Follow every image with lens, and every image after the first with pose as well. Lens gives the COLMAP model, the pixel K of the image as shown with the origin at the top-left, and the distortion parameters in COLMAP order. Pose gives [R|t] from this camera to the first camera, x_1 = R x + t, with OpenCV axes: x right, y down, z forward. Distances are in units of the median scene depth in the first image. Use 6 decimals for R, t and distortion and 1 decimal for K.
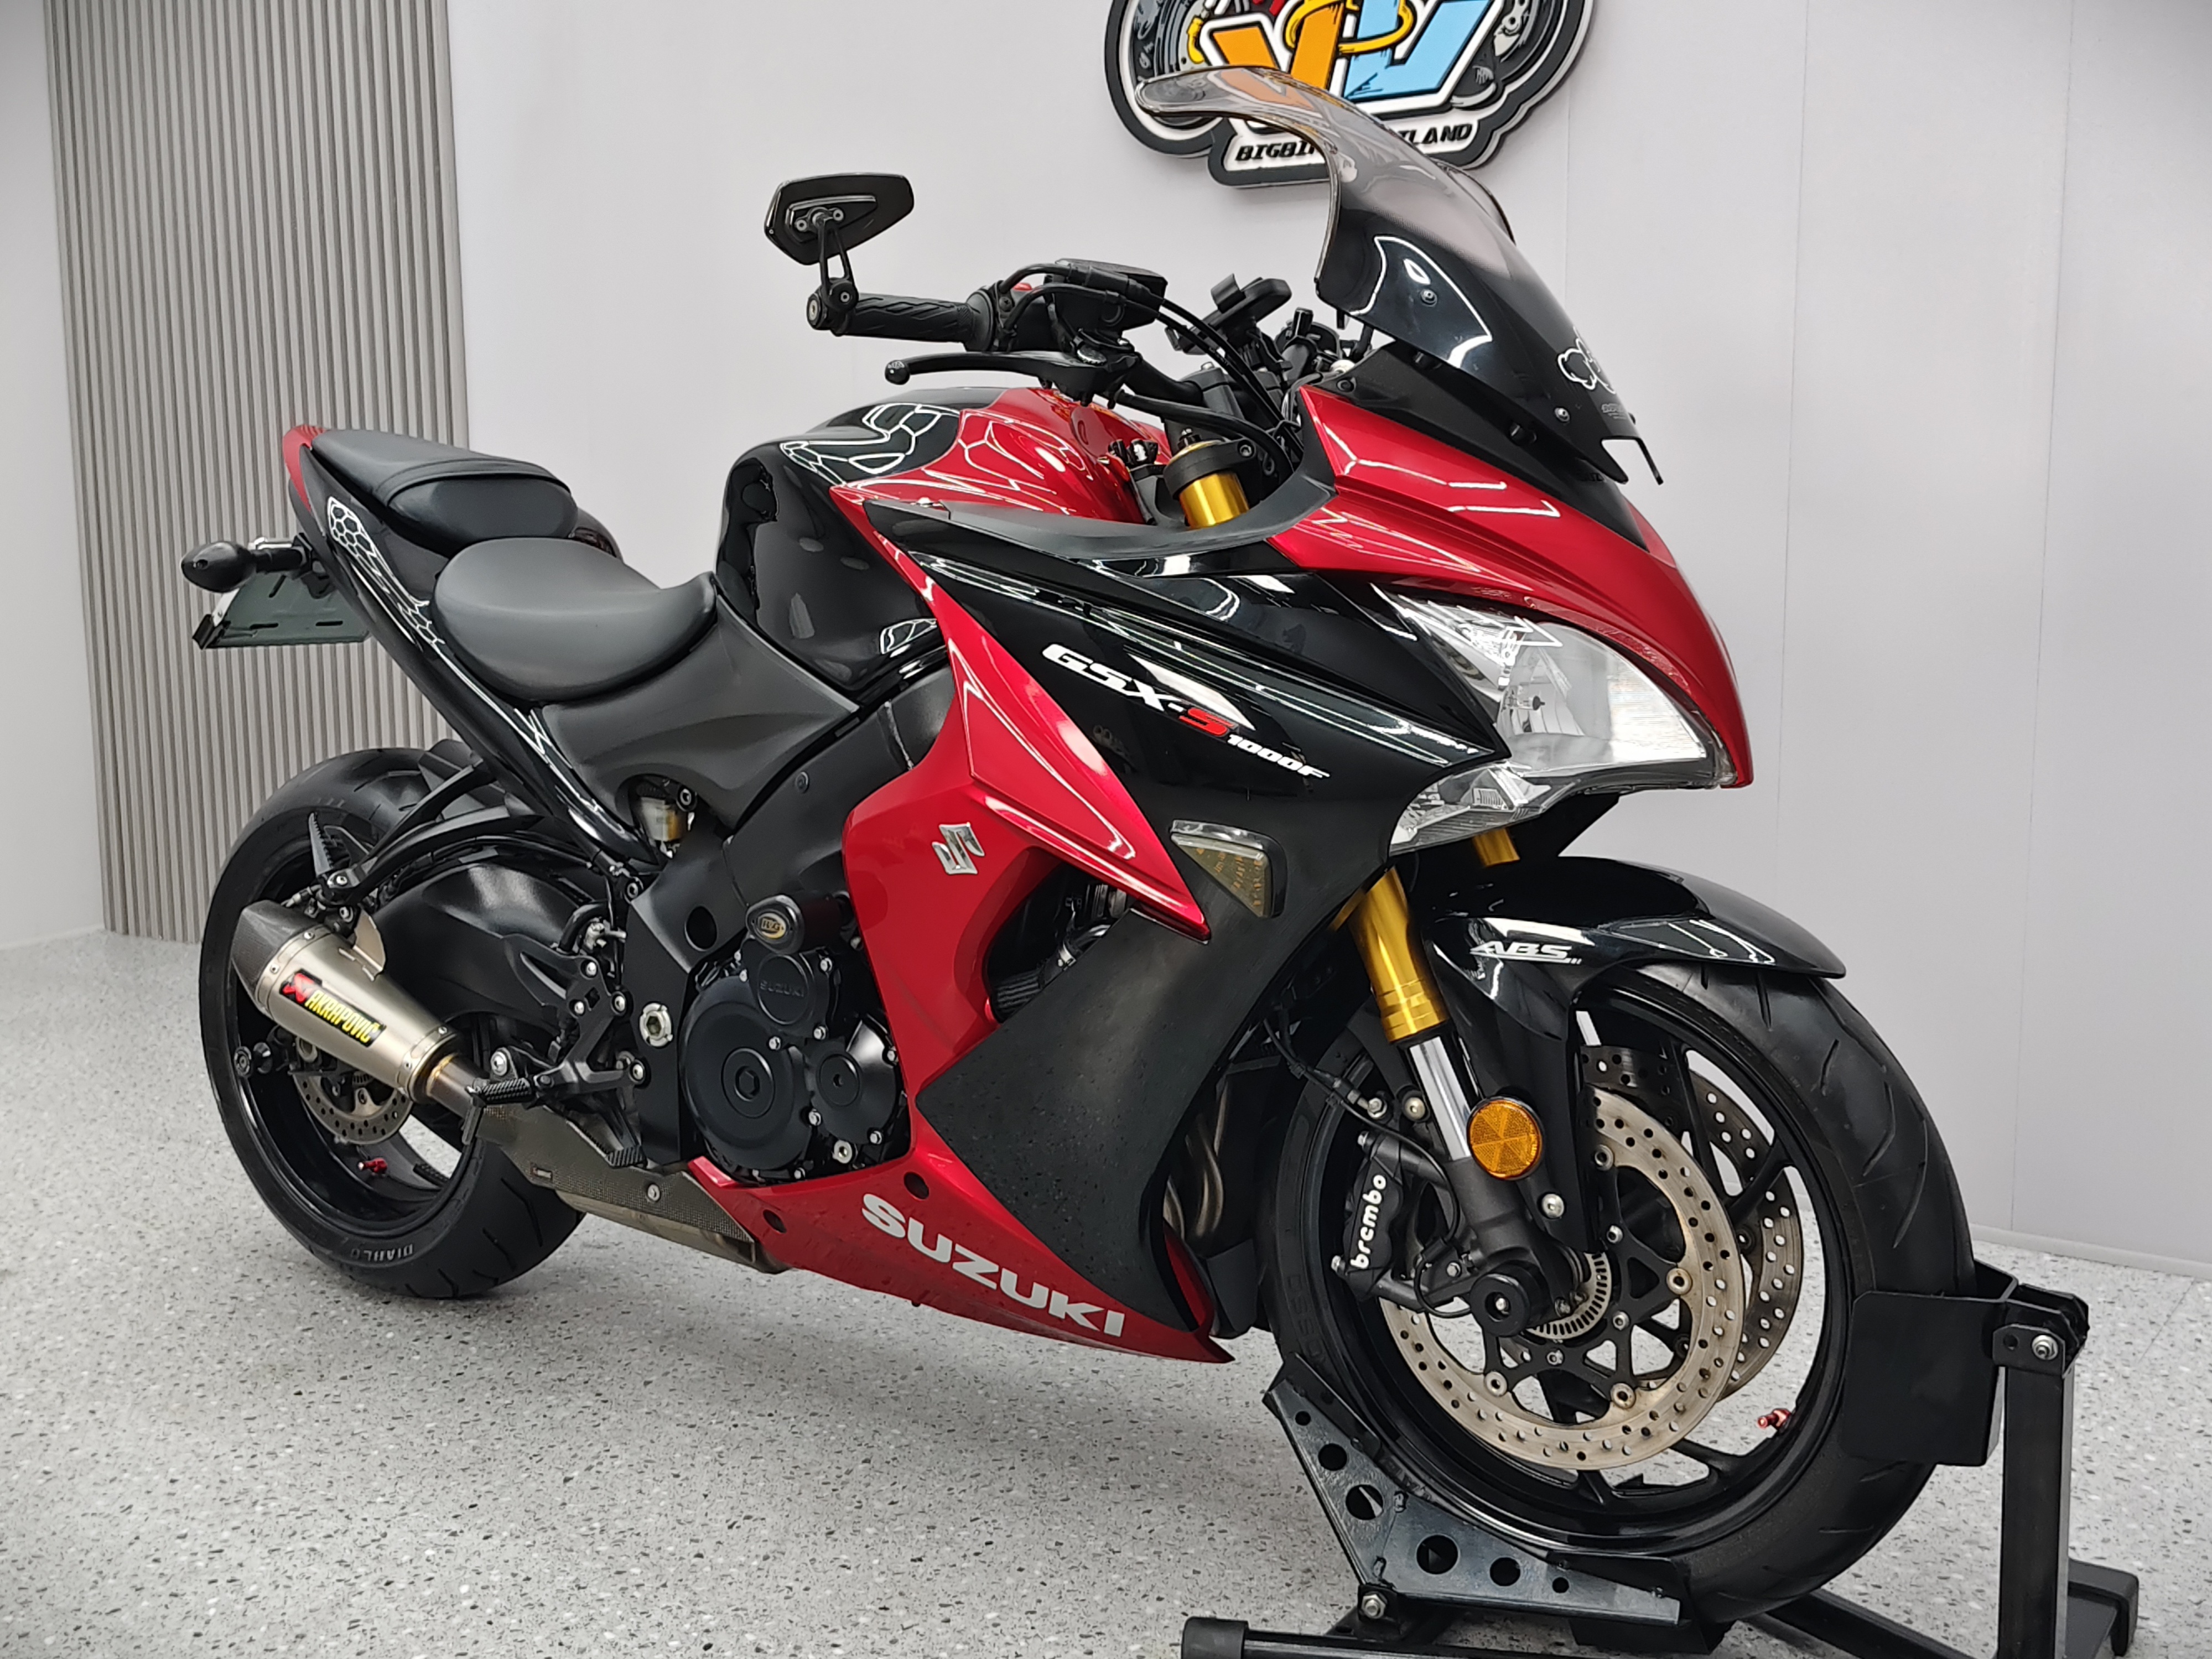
lens RADIAL K [[2341.7, 0, 1113.2], [0, 2341.7, 825.2], [0, 0, 1]] dist [0.030692, 0.031521]
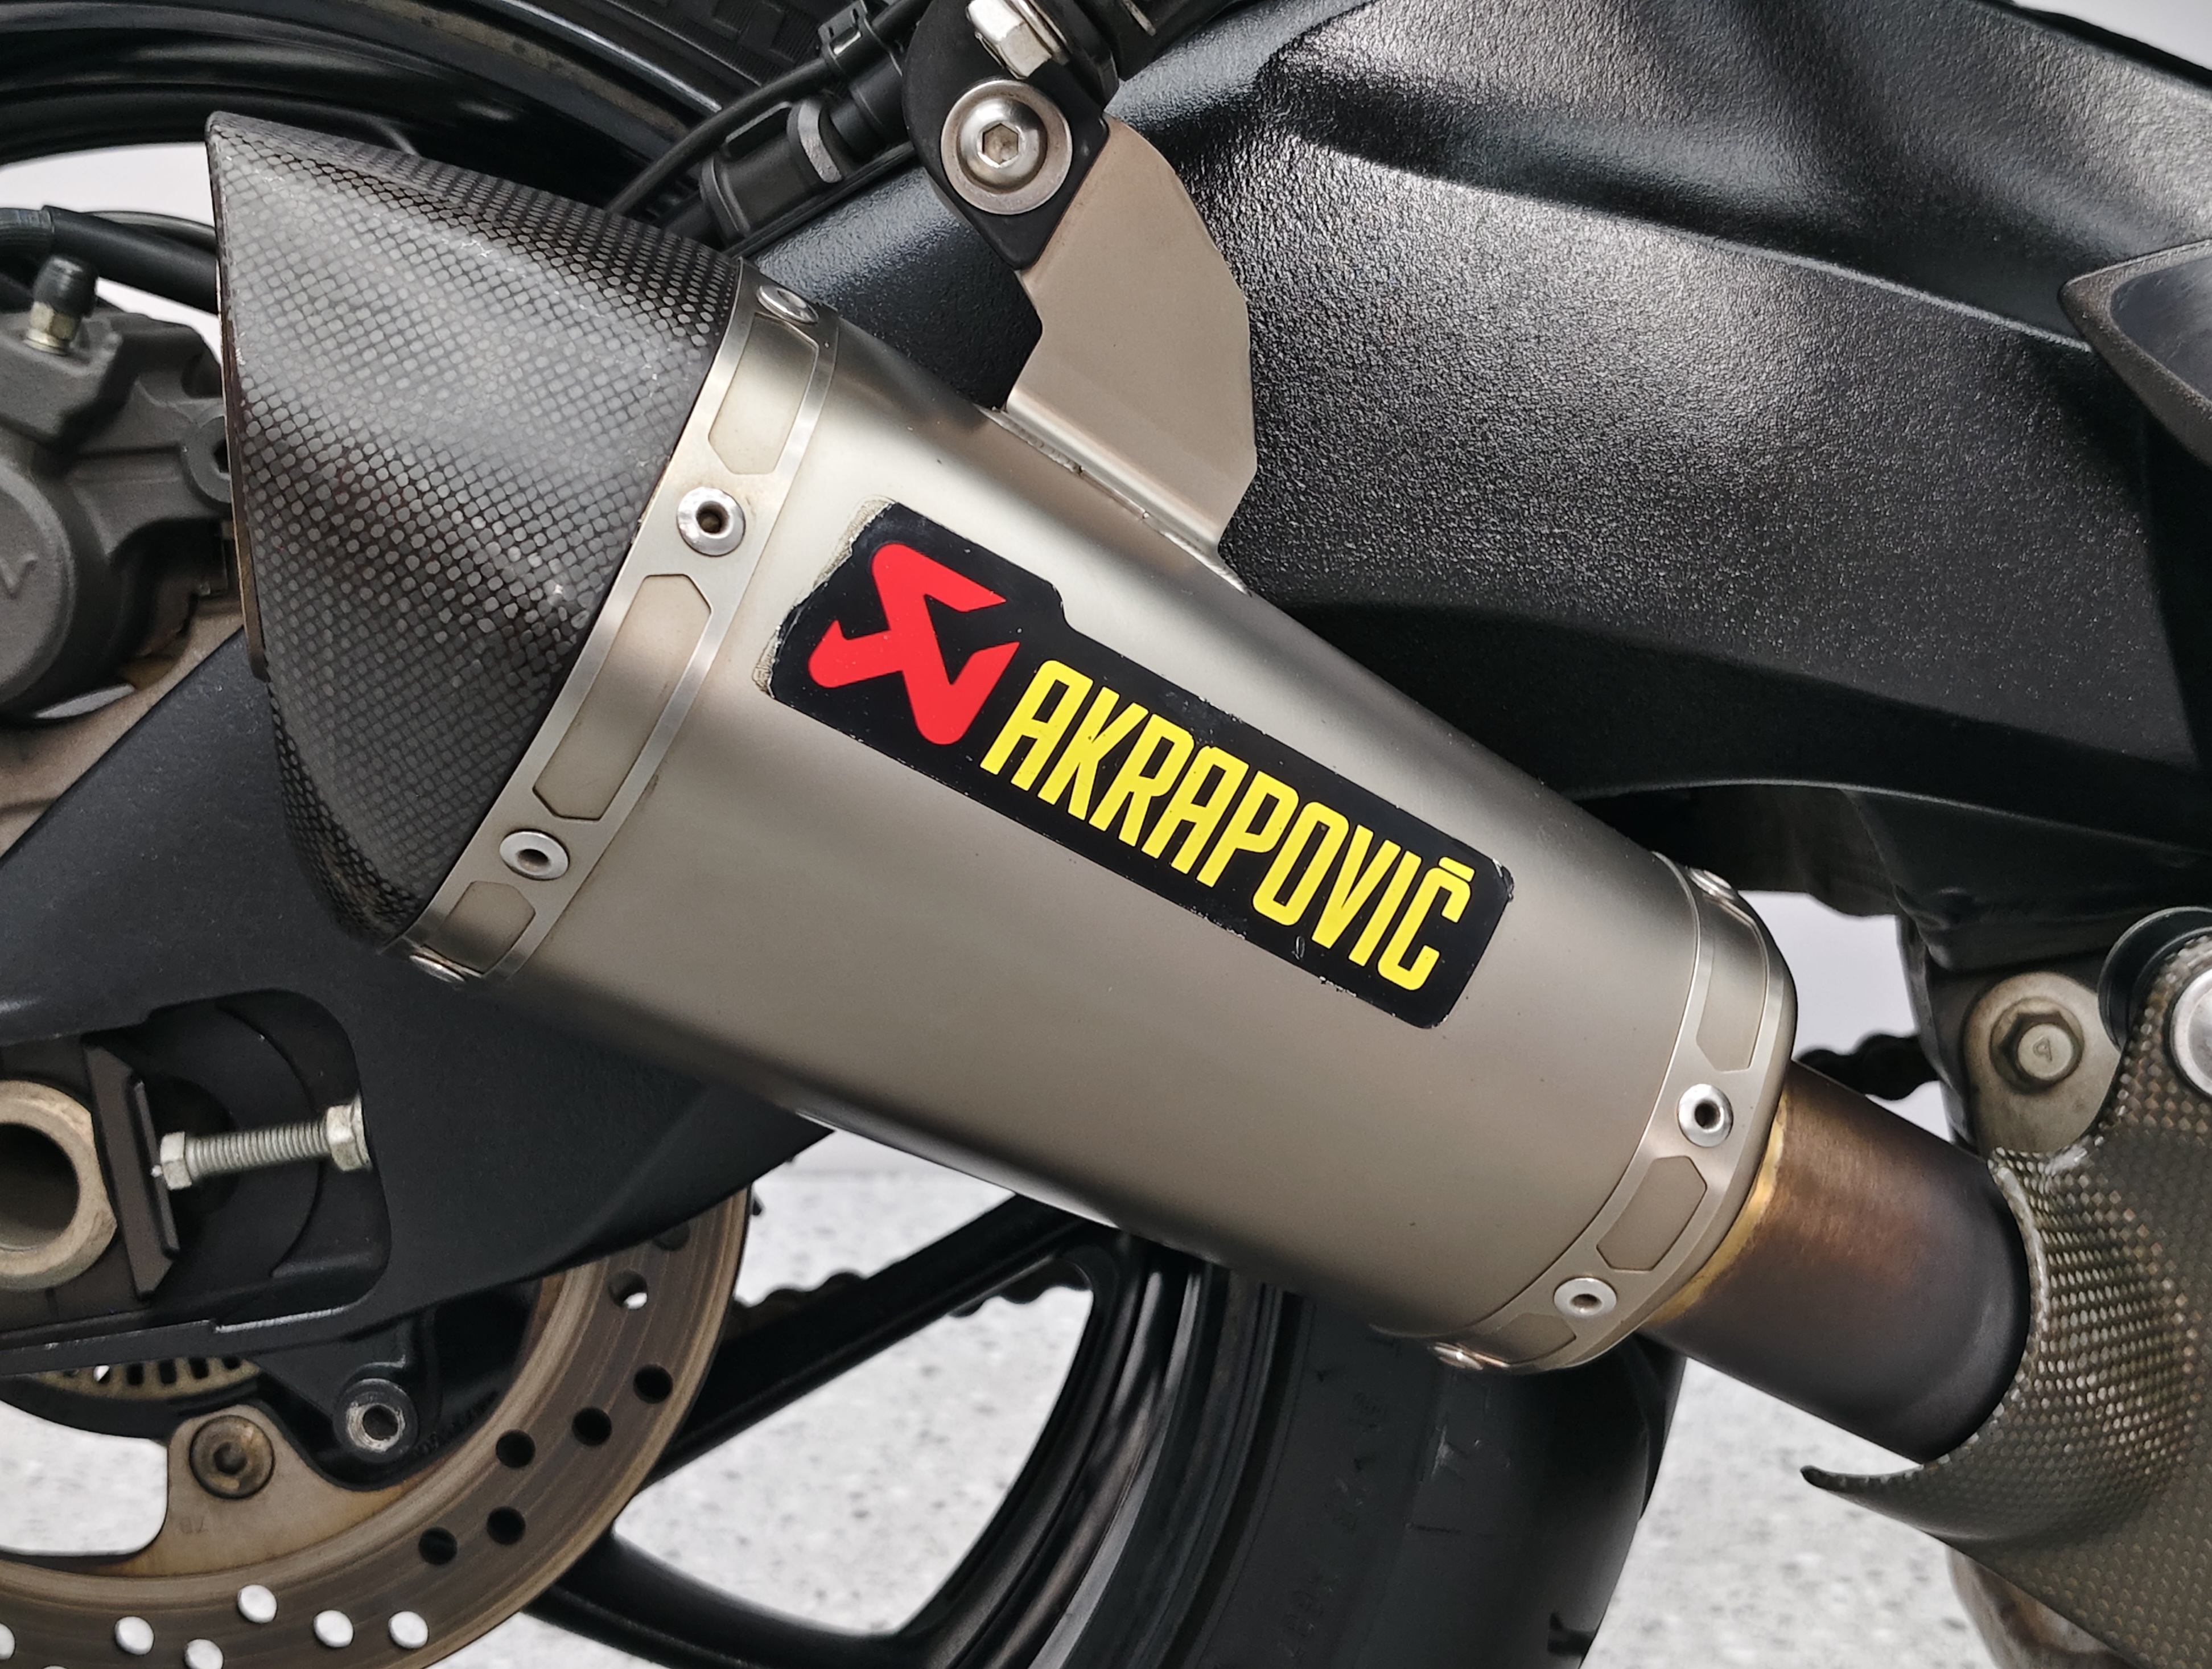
lens RADIAL K [[3471.7, 0, 1192.9], [0, 3471.7, 842.0], [0, 0, 1]] dist [0.030515, -0.144745]
pose [[0.827904, -0.066453, 0.556919, -0.504949], [0.069584, 0.997454, 0.015577, 0.088998], [-0.556536, 0.025856, 0.830421, 0.935669]]
